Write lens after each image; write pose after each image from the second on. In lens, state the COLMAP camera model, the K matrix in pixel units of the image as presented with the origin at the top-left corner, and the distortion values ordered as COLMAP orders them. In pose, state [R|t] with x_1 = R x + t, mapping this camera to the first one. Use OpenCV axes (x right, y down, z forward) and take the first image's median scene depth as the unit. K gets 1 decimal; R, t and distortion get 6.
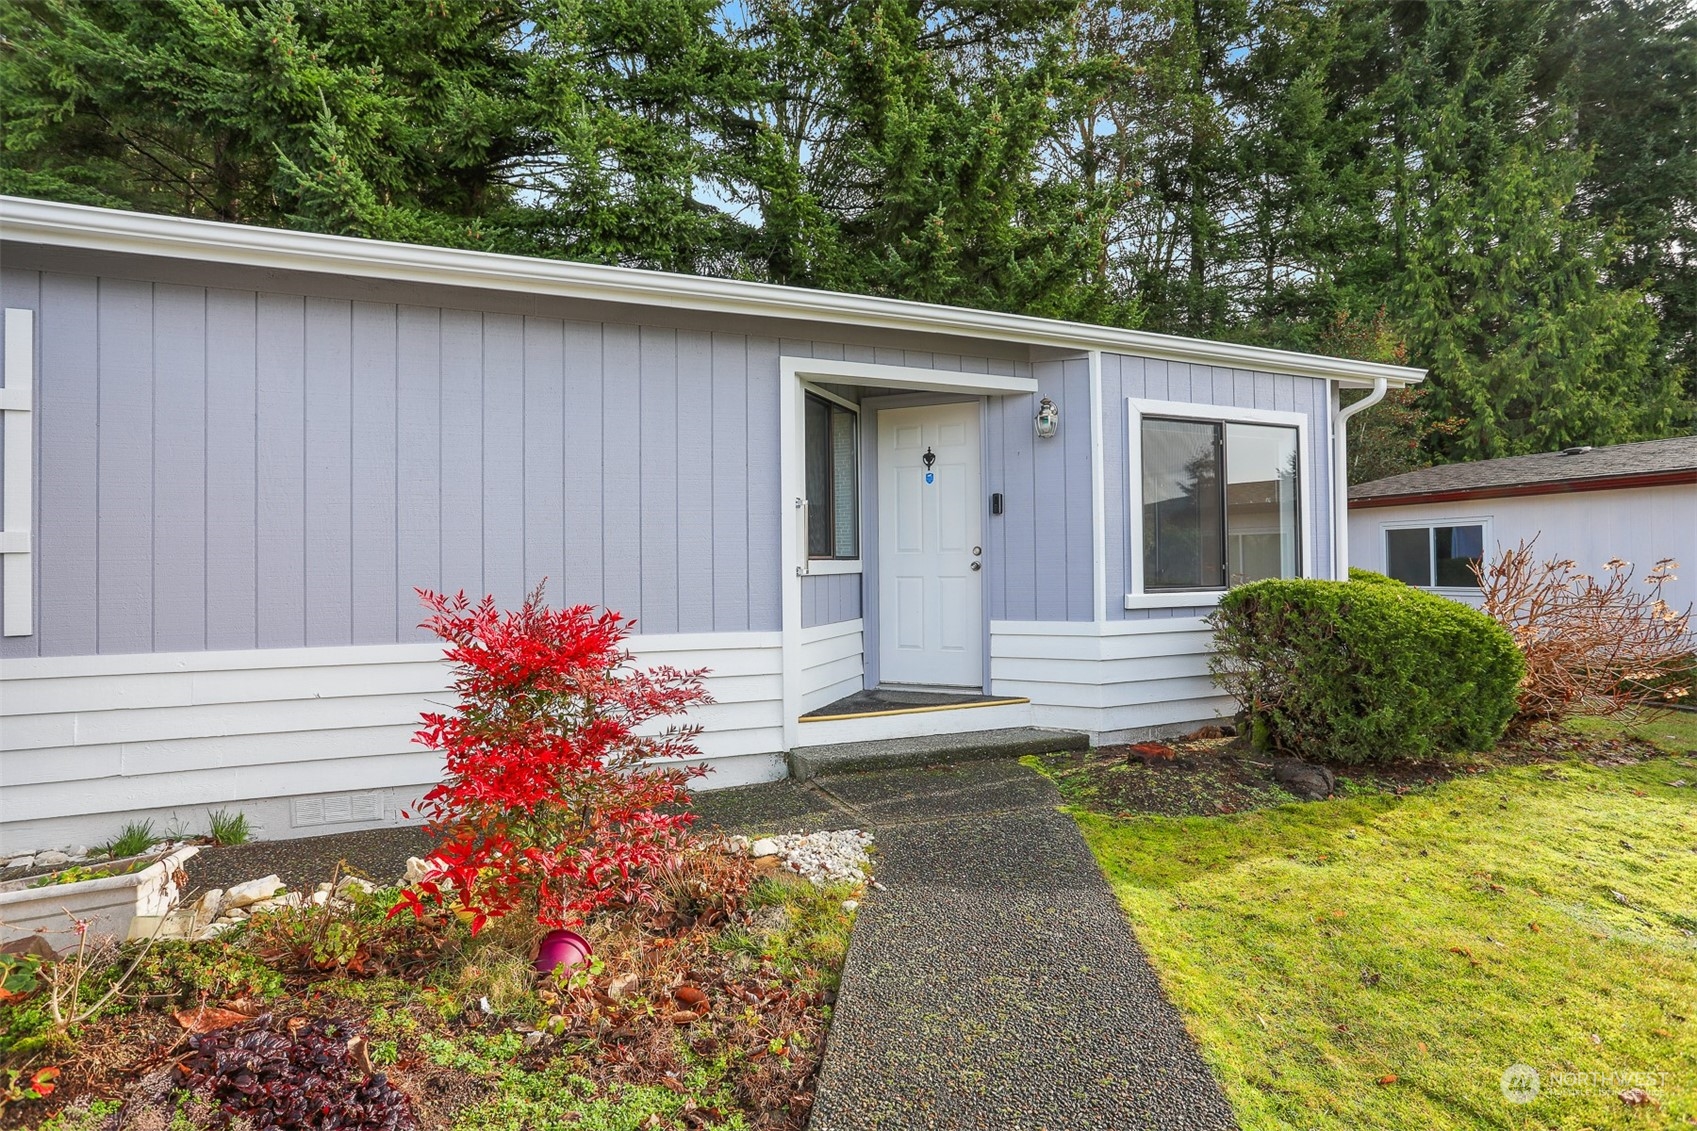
lens RADIAL K [[856.4, 0, 858.7], [0, 856.4, 558.0], [0, 0, 1]] dist [-0.056330, 0.038682]
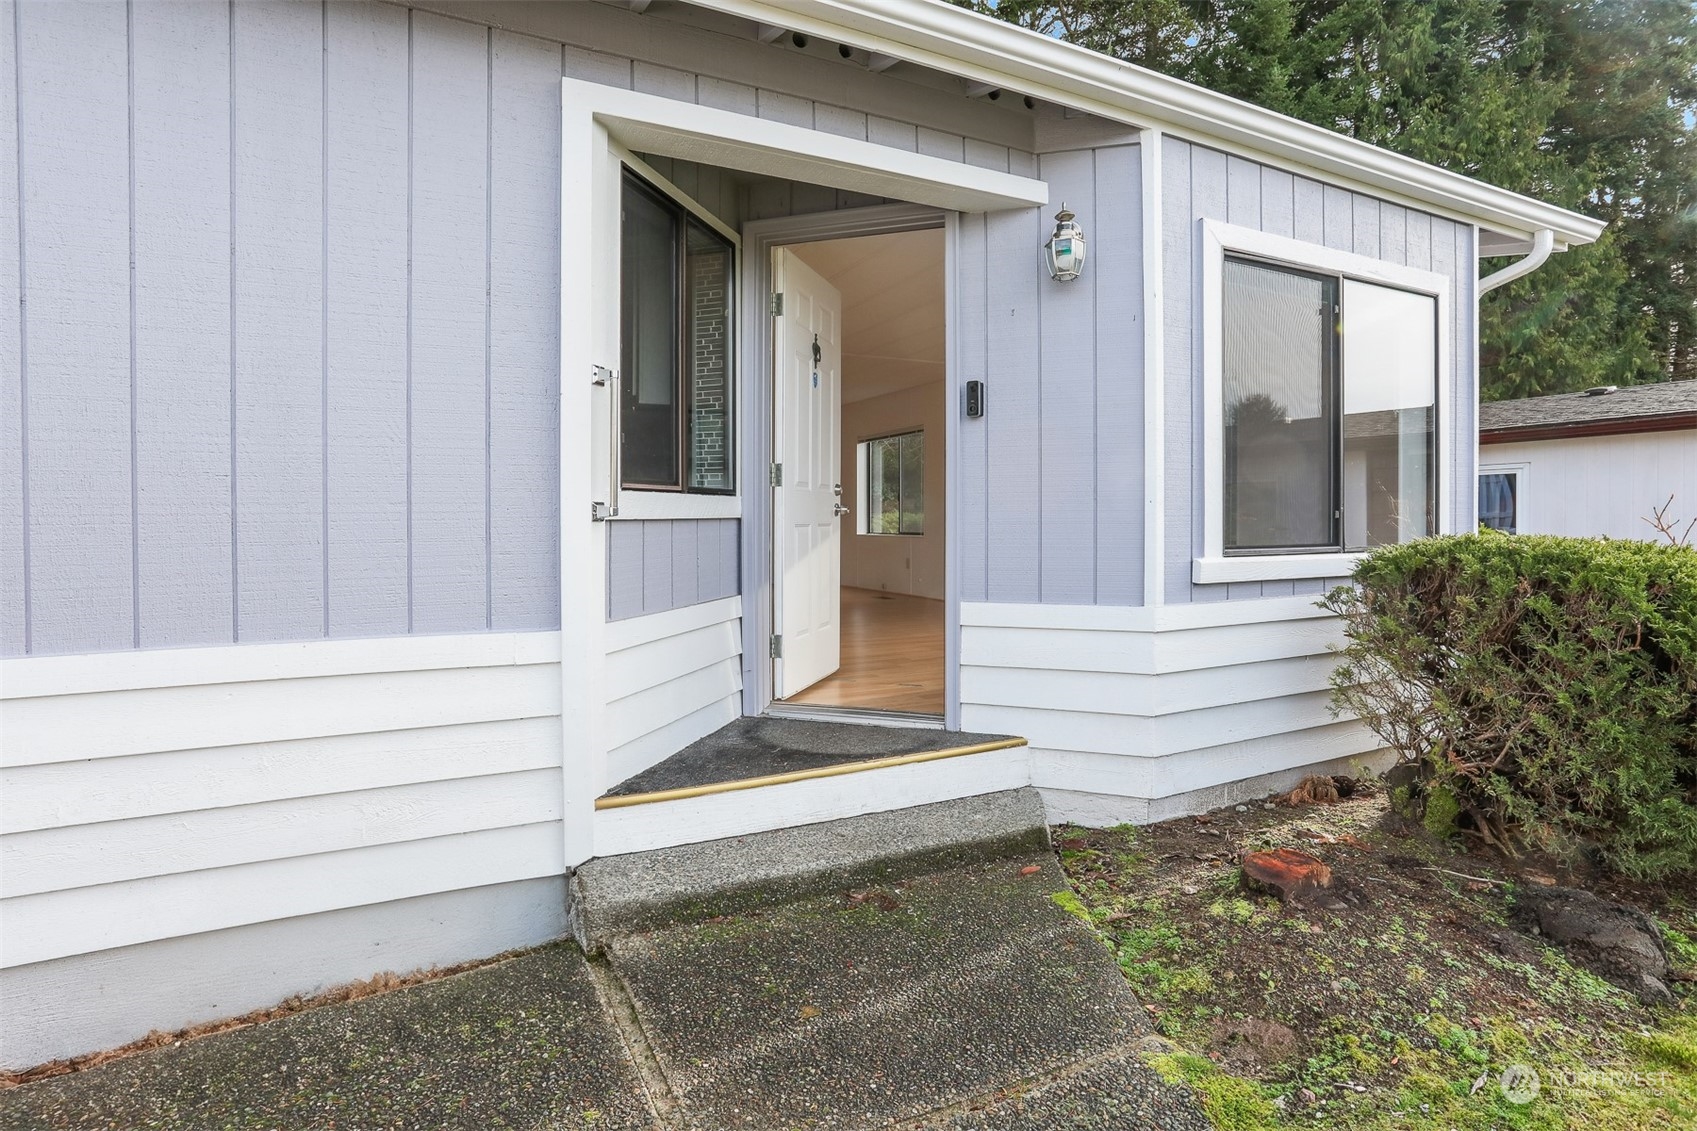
lens RADIAL K [[874.8, 0, 866.5], [0, 874.8, 518.6], [0, 0, 1]] dist [-0.000264, -0.000031]
pose [[0.995060, 0.009737, 0.098800, 0.031509], [-0.010507, 0.999918, 0.007271, 0.013054], [-0.098721, -0.008273, 0.995081, 0.412012]]
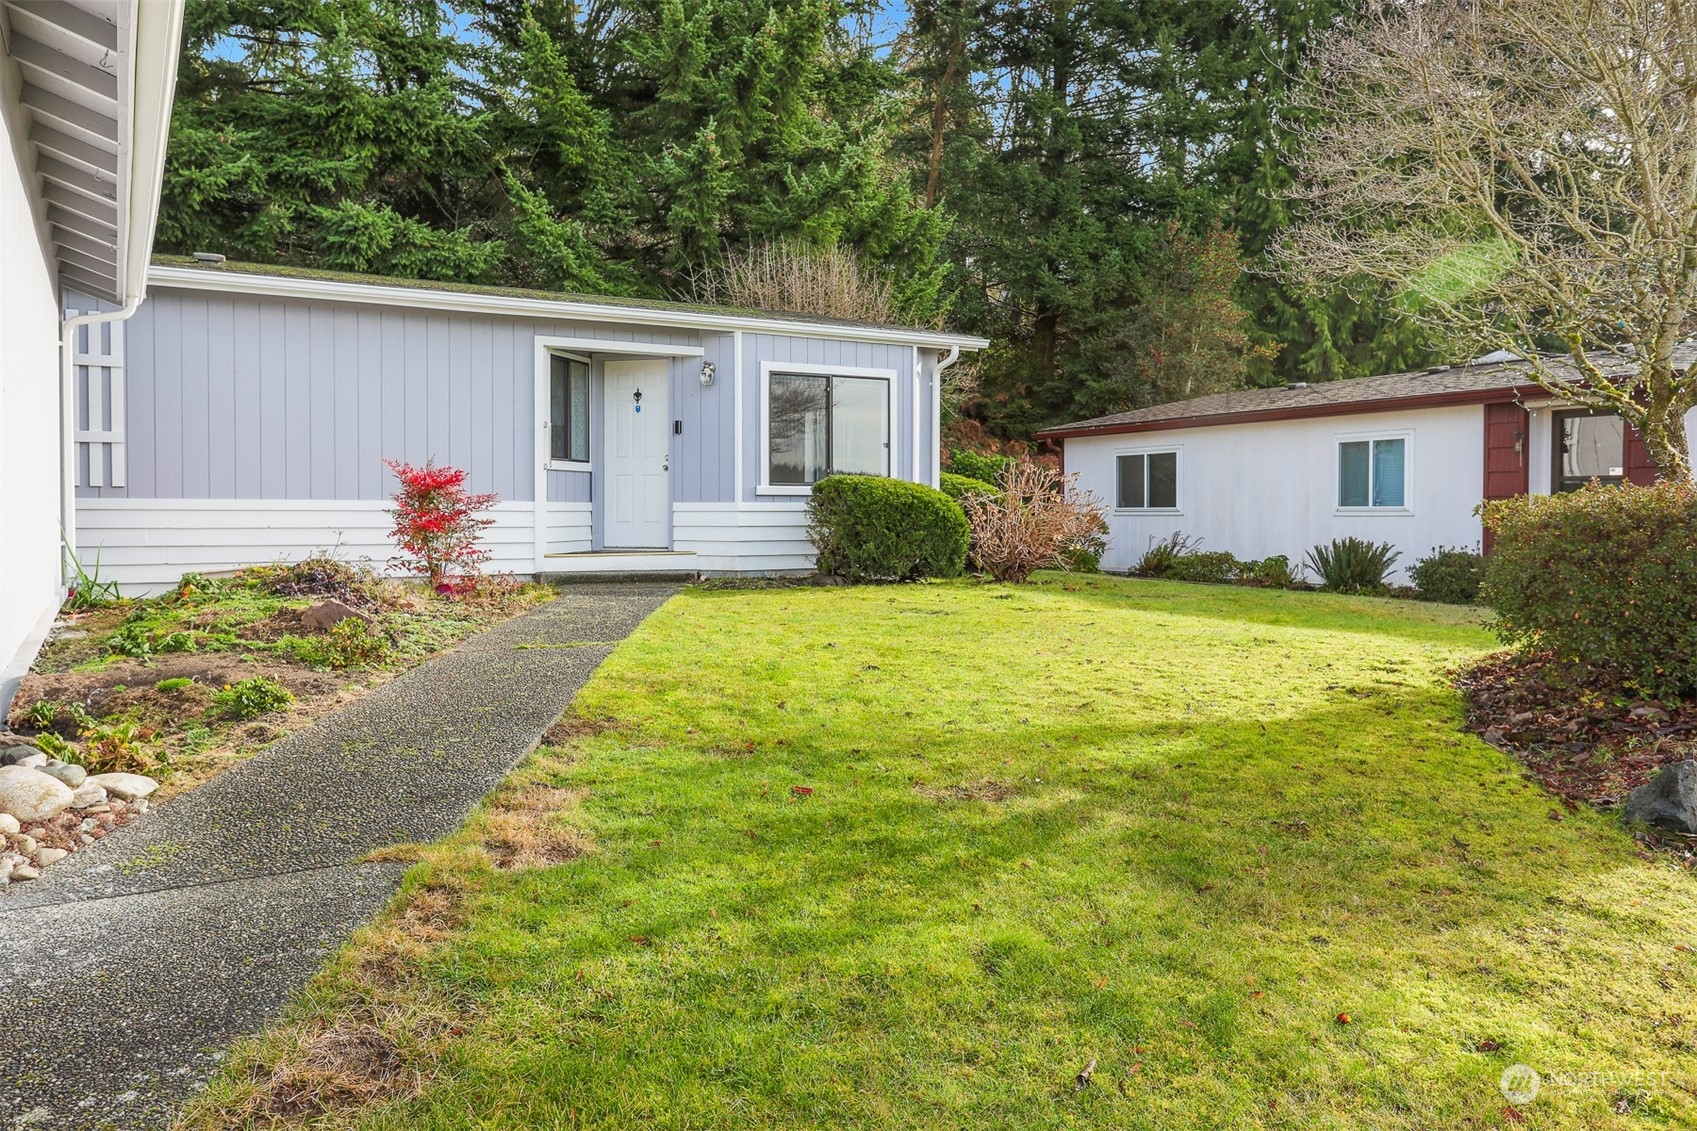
lens RADIAL K [[1278.1, 0, 848.5], [0, 1278.1, 529.2], [0, 0, 1]] dist [-0.000721, 0.001621]
pose [[0.990931, 0.009983, 0.133997, 0.157254], [-0.013013, 0.999679, 0.021754, 0.066372], [-0.133737, -0.023301, 0.990743, -1.325168]]
